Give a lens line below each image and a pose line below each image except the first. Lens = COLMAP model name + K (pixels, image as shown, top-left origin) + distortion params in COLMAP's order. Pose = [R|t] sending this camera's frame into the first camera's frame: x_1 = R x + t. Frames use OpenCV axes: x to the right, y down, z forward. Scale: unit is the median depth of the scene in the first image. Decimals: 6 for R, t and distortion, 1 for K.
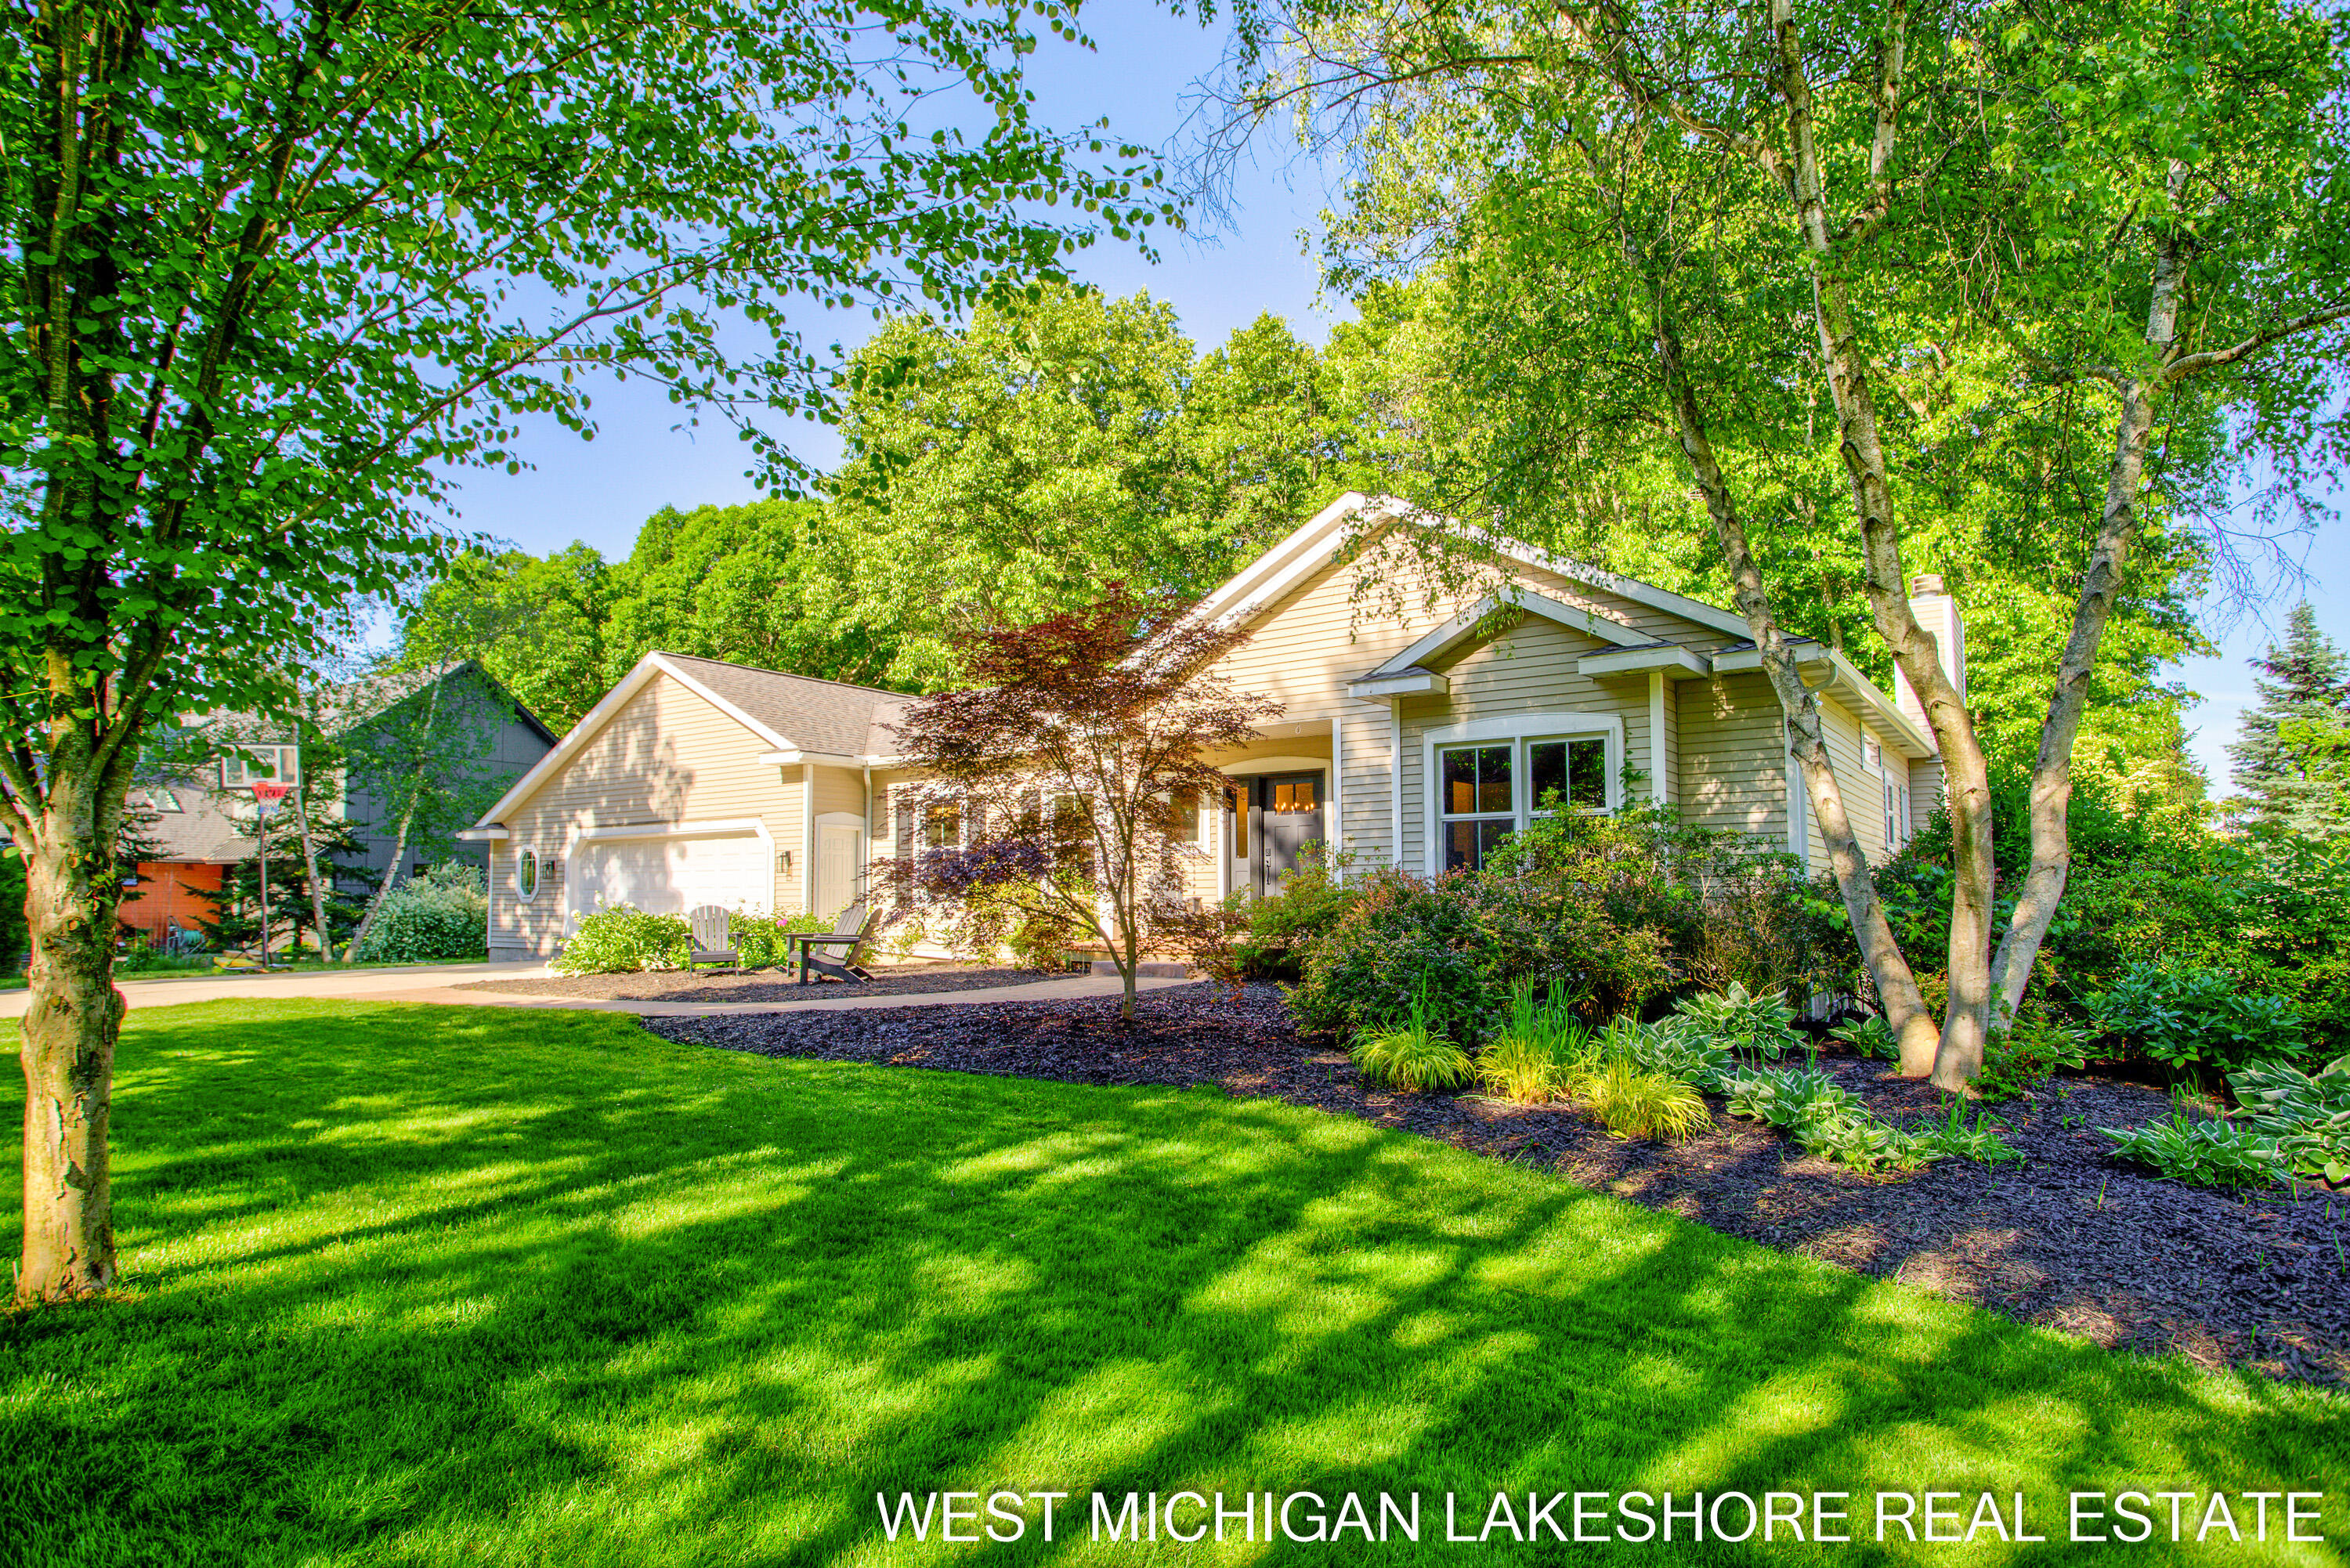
lens RADIAL K [[1396.1, 0, 1177.0], [0, 1396.1, 786.6], [0, 0, 1]] dist [-0.046729, -0.000173]
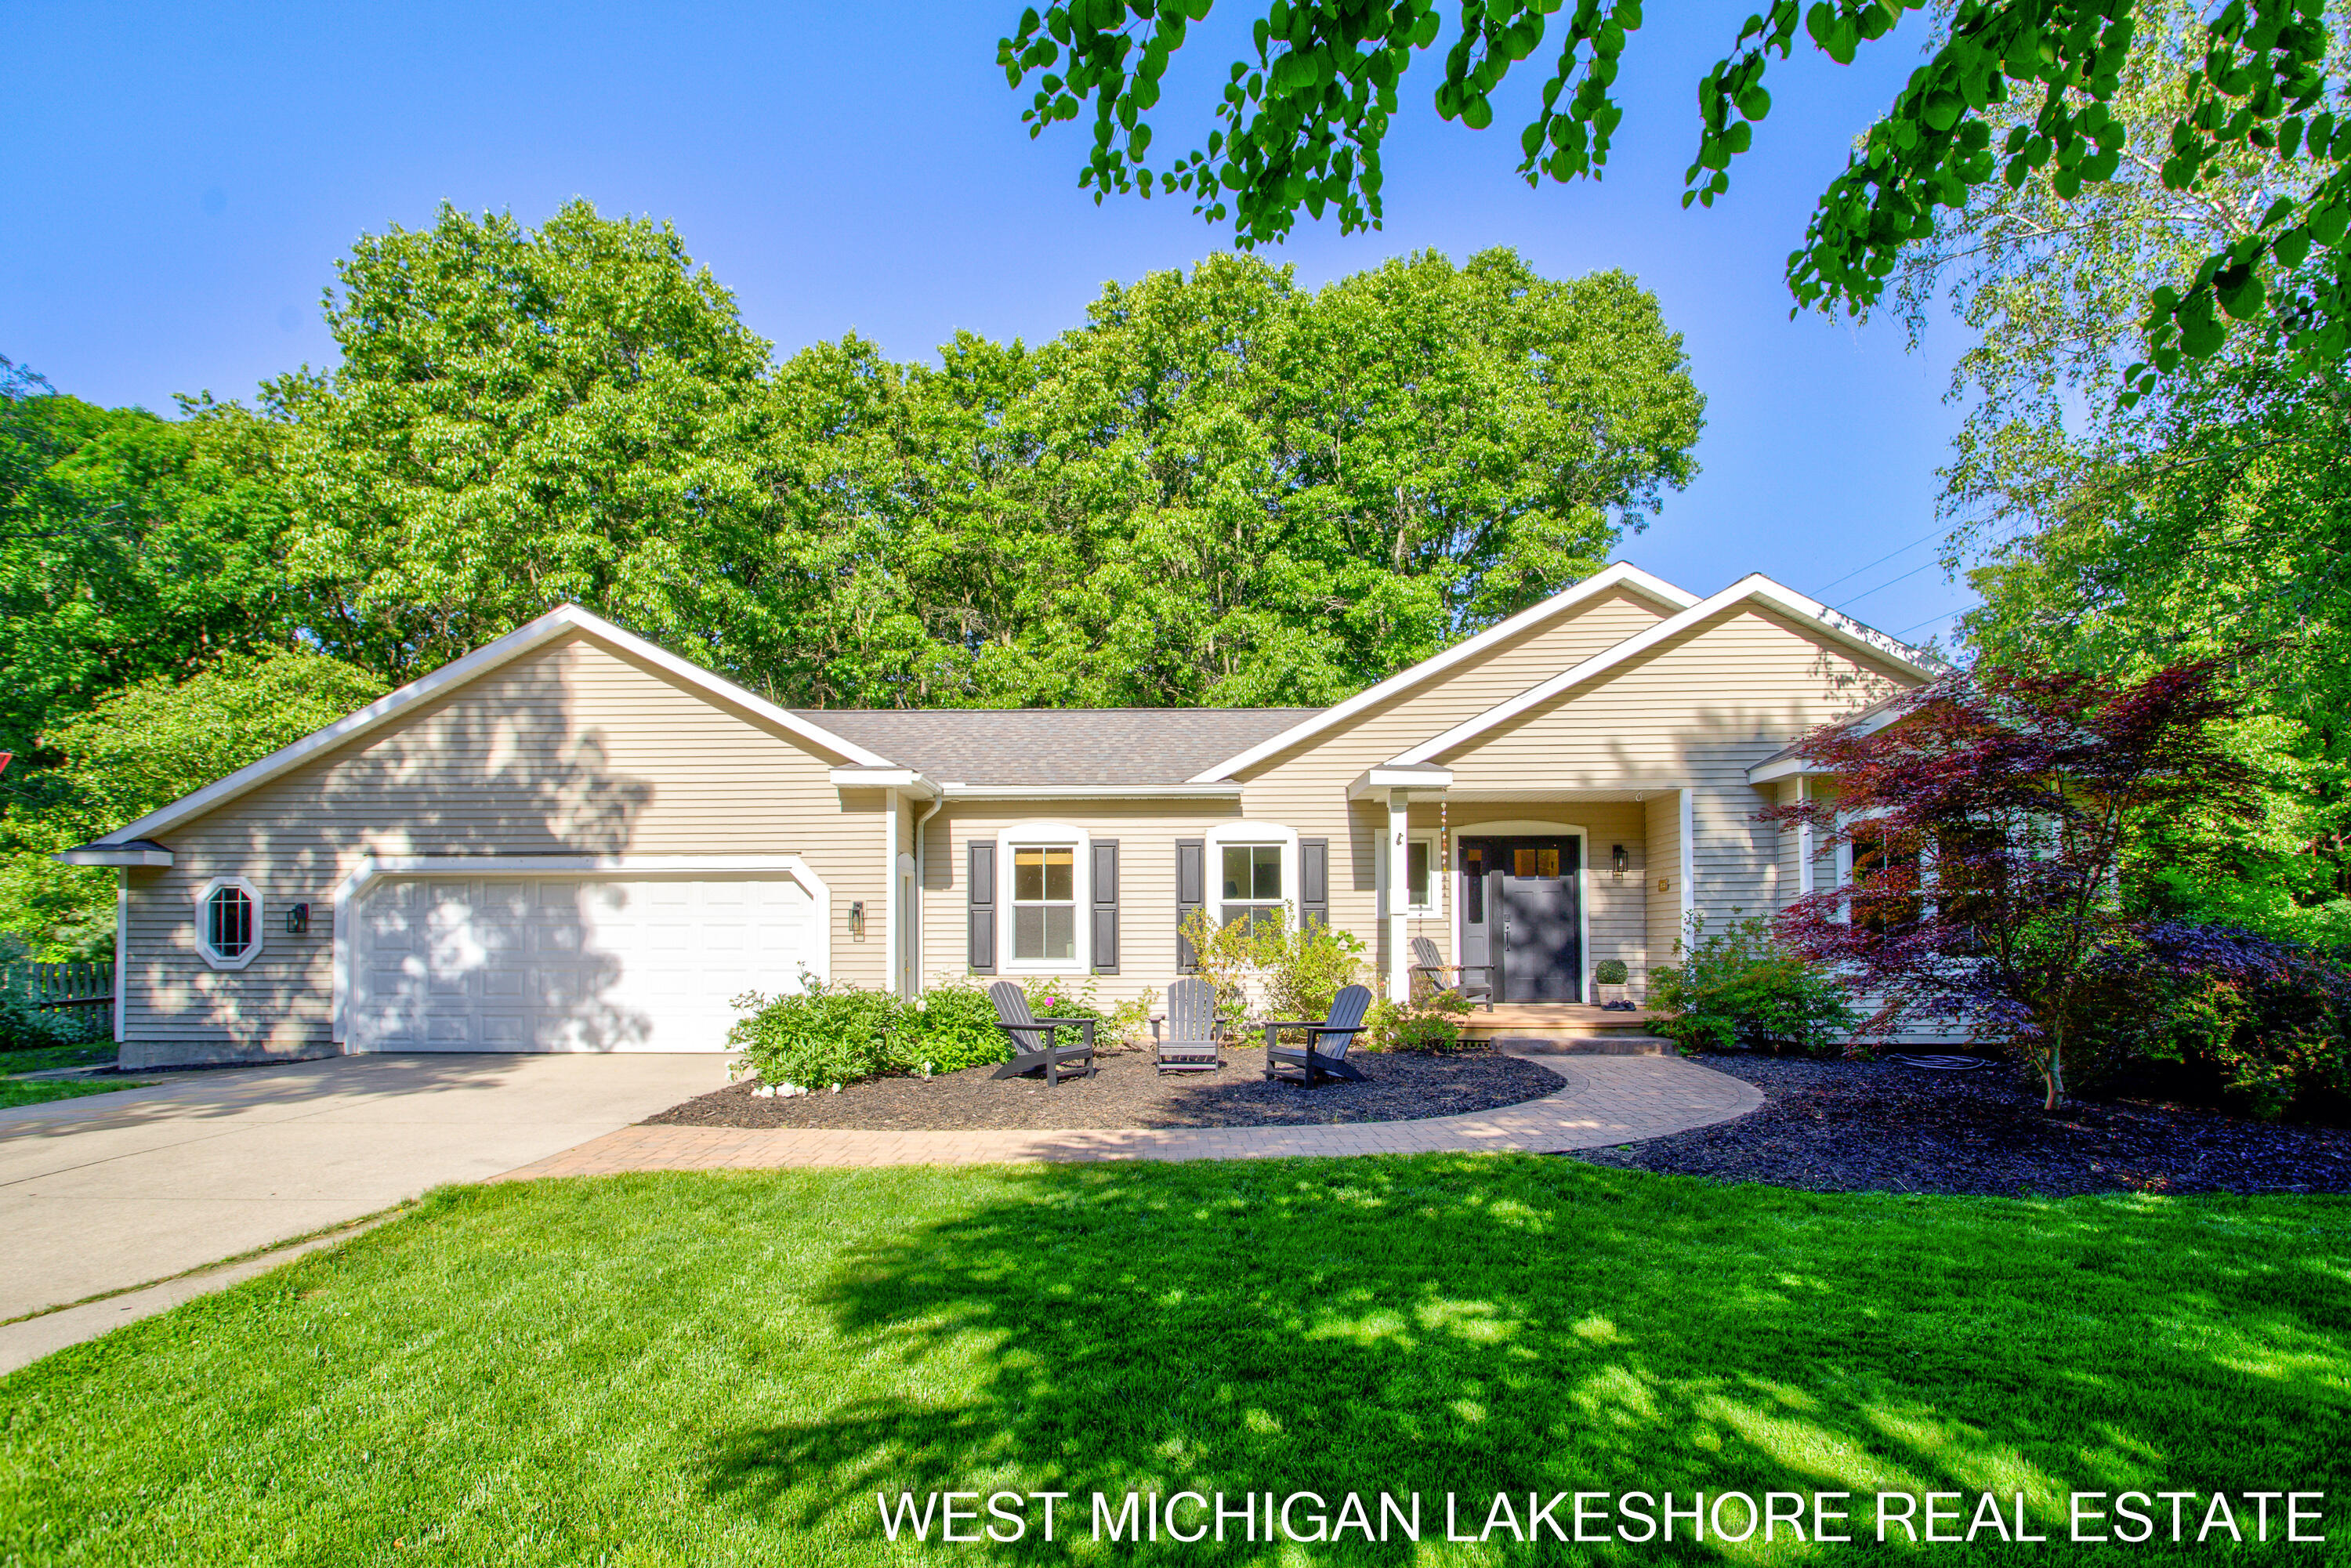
lens RADIAL K [[1302.5, 0, 1159.2], [0, 1302.5, 792.9], [0, 0, 1]] dist [0.010971, 0.000125]
pose [[0.832778, 0.068204, 0.549390, -0.468882], [-0.050638, 0.997606, -0.047089, 0.010518], [-0.551286, 0.011395, 0.834238, 0.276801]]
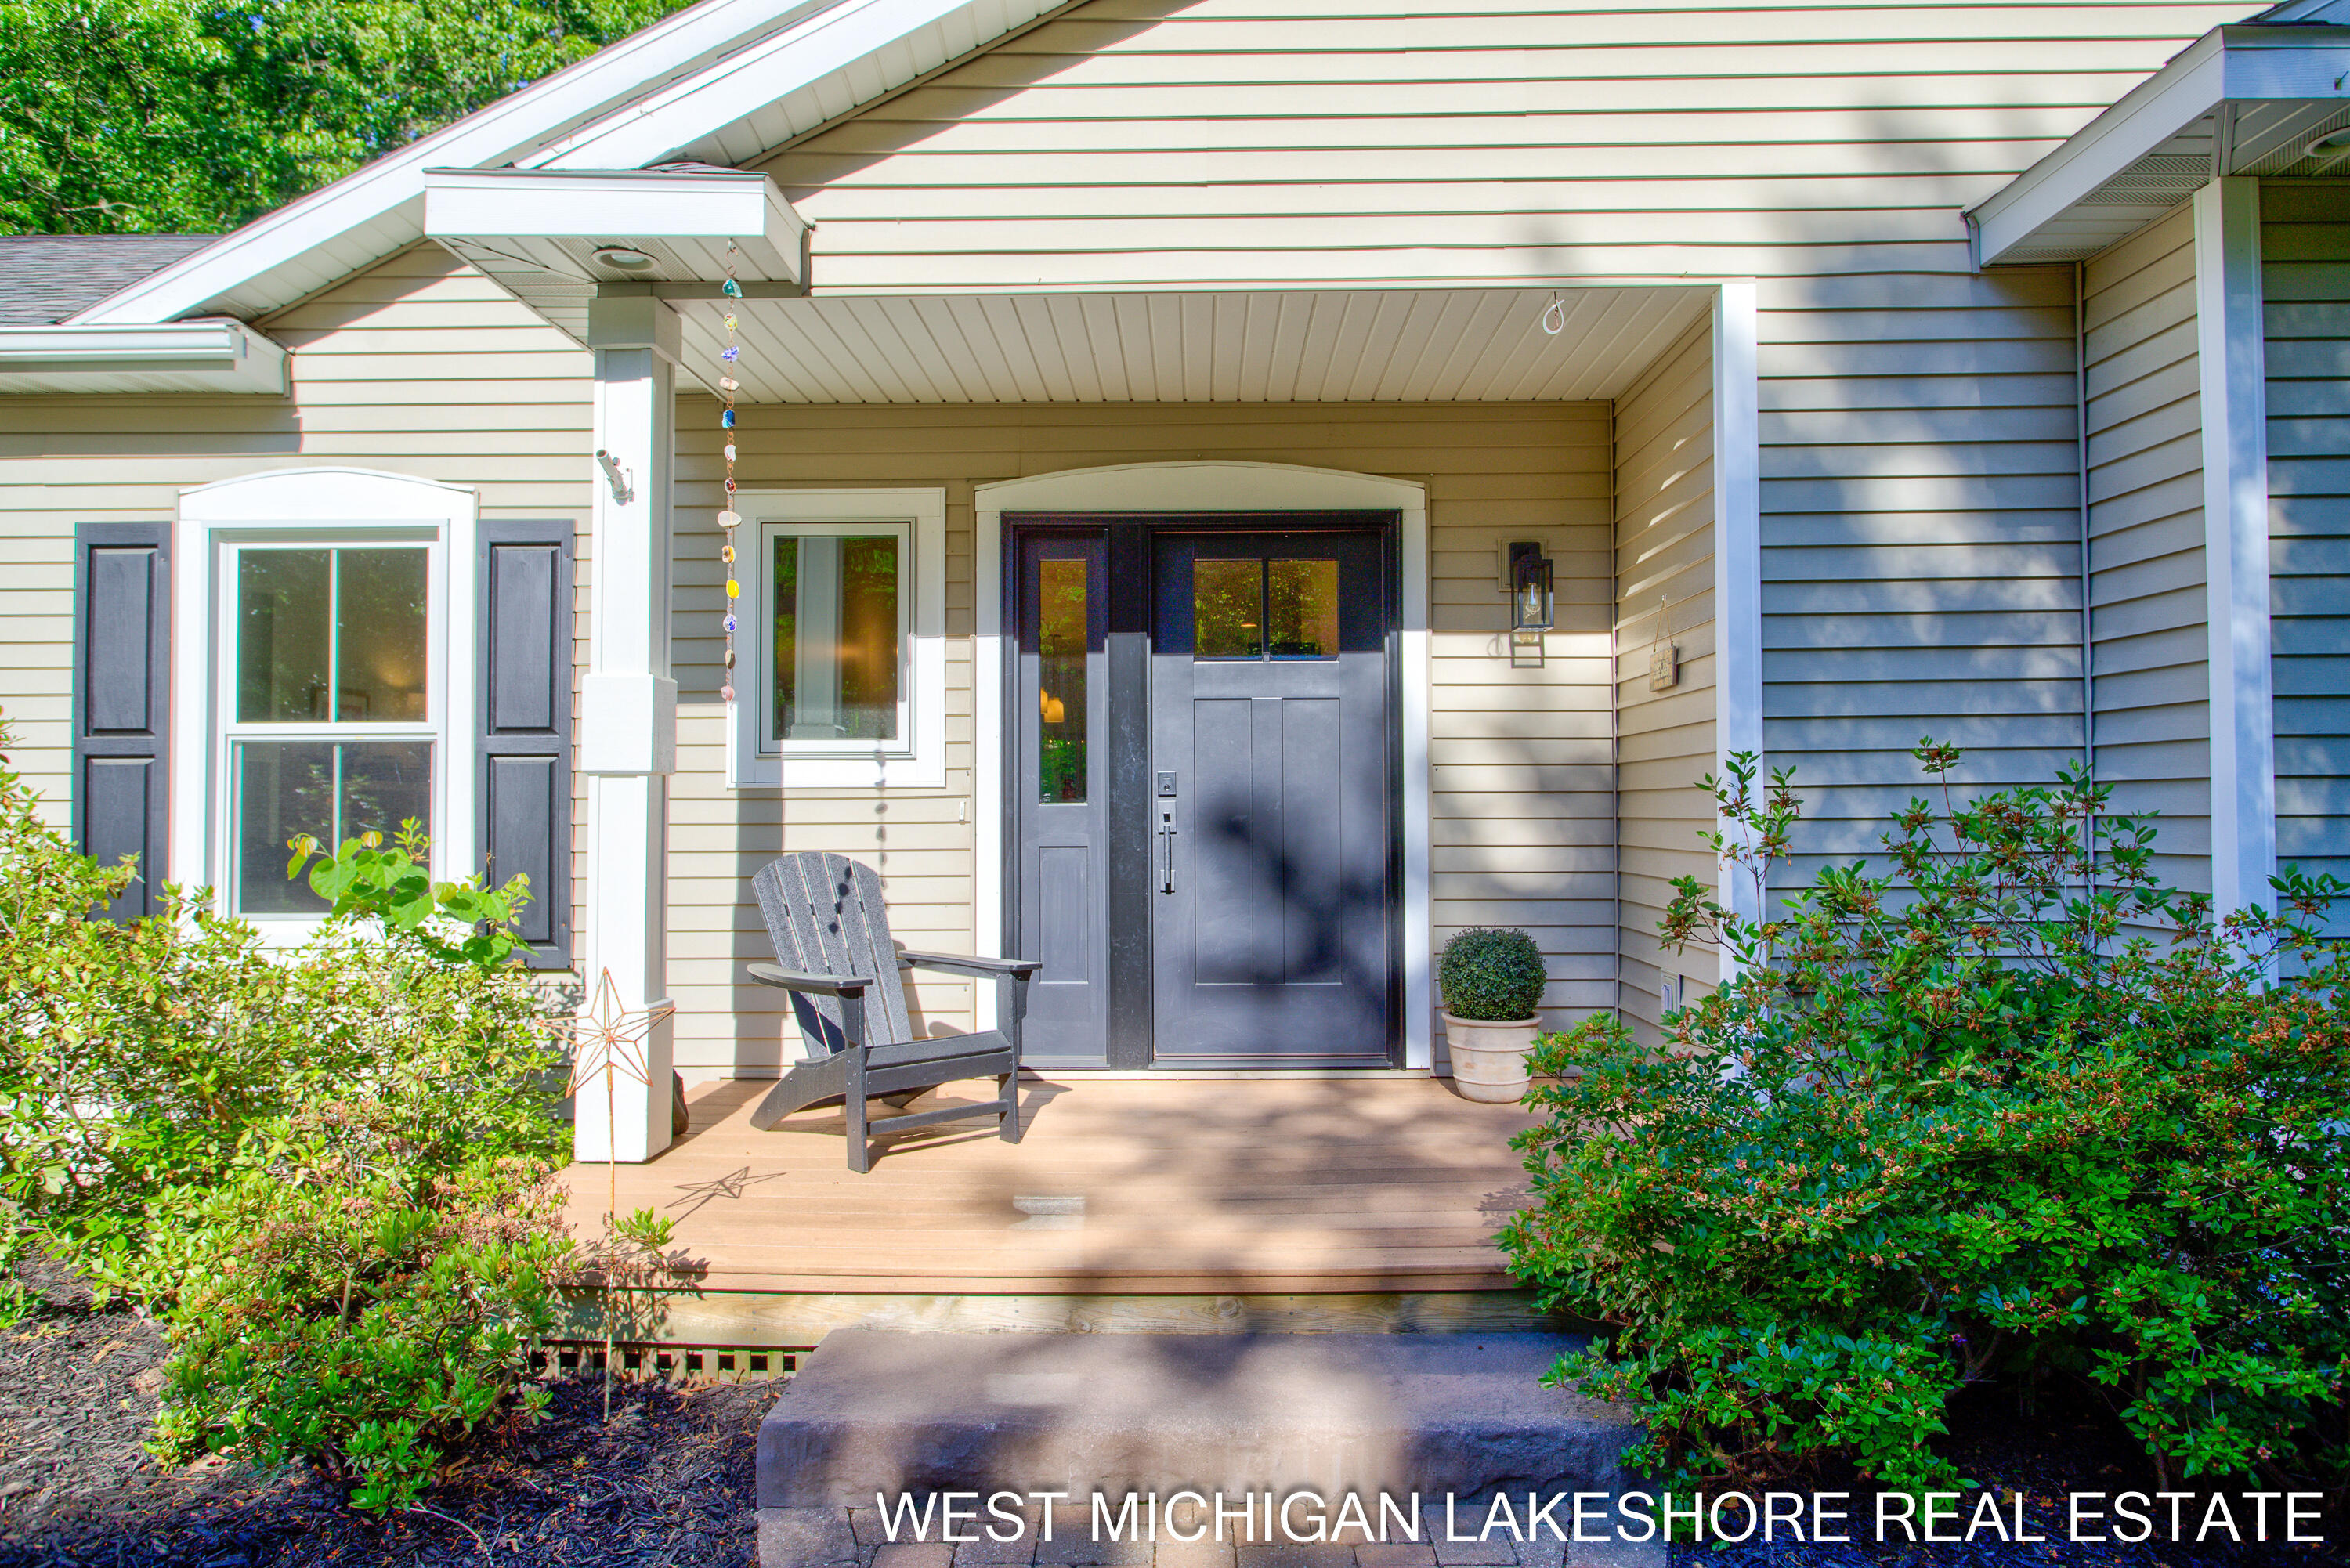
lens RADIAL K [[1552.4, 0, 1178.1], [0, 1552.4, 787.7], [0, 0, 1]] dist [-0.017995, 0.008654]
pose [[0.826402, 0.017464, 0.562810, -0.085568], [-0.054547, 0.997301, 0.049149, 0.021836], [-0.560433, -0.071317, 0.825124, 0.533766]]
